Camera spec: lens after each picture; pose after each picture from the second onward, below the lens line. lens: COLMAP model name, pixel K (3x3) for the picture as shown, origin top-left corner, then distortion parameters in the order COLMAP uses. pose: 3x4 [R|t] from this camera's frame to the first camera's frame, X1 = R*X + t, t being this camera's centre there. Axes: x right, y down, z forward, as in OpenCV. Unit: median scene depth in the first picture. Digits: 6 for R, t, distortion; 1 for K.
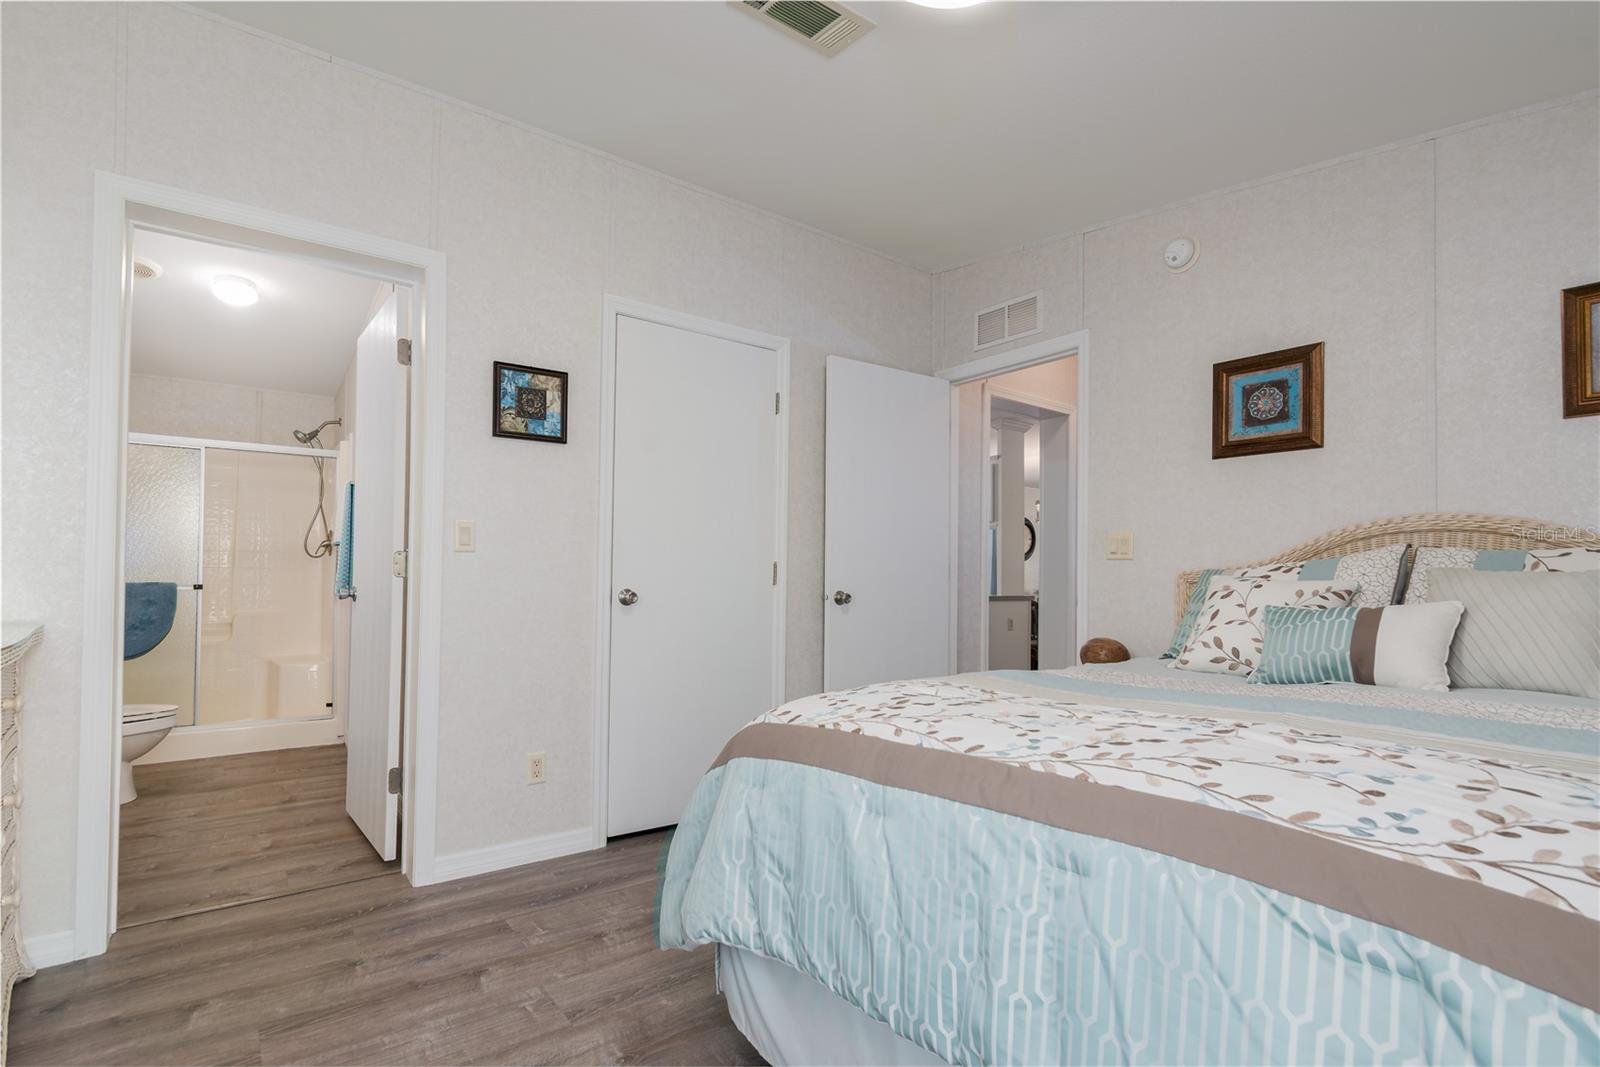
lens RADIAL K [[745.5, 0, 789.4], [0, 745.5, 566.6], [0, 0, 1]] dist [-0.015974, -0.000063]
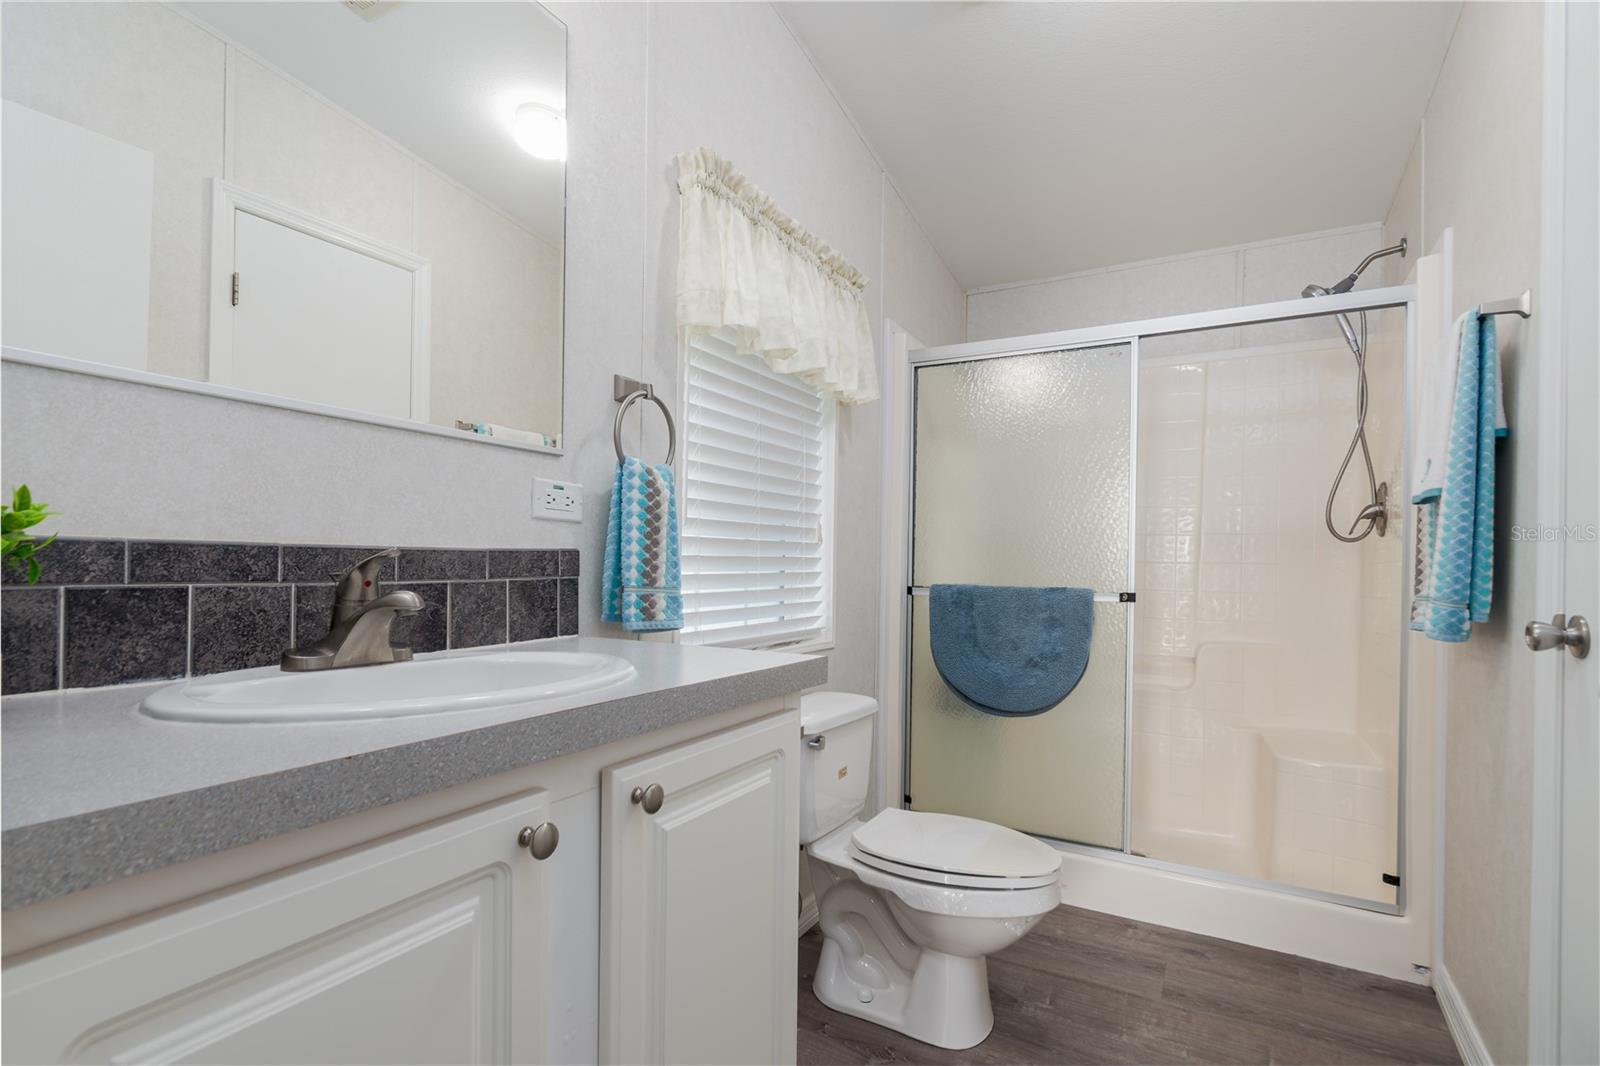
lens RADIAL K [[745.5, 0, 789.4], [0, 745.5, 566.1], [0, 0, 1]] dist [-0.015974, -0.000063]
pose [[0.382934, -0.001257, -0.923775, -0.340674], [0.000634, 0.999999, -0.001098, 0.004873], [0.923775, -0.000165, 0.382935, 0.484977]]
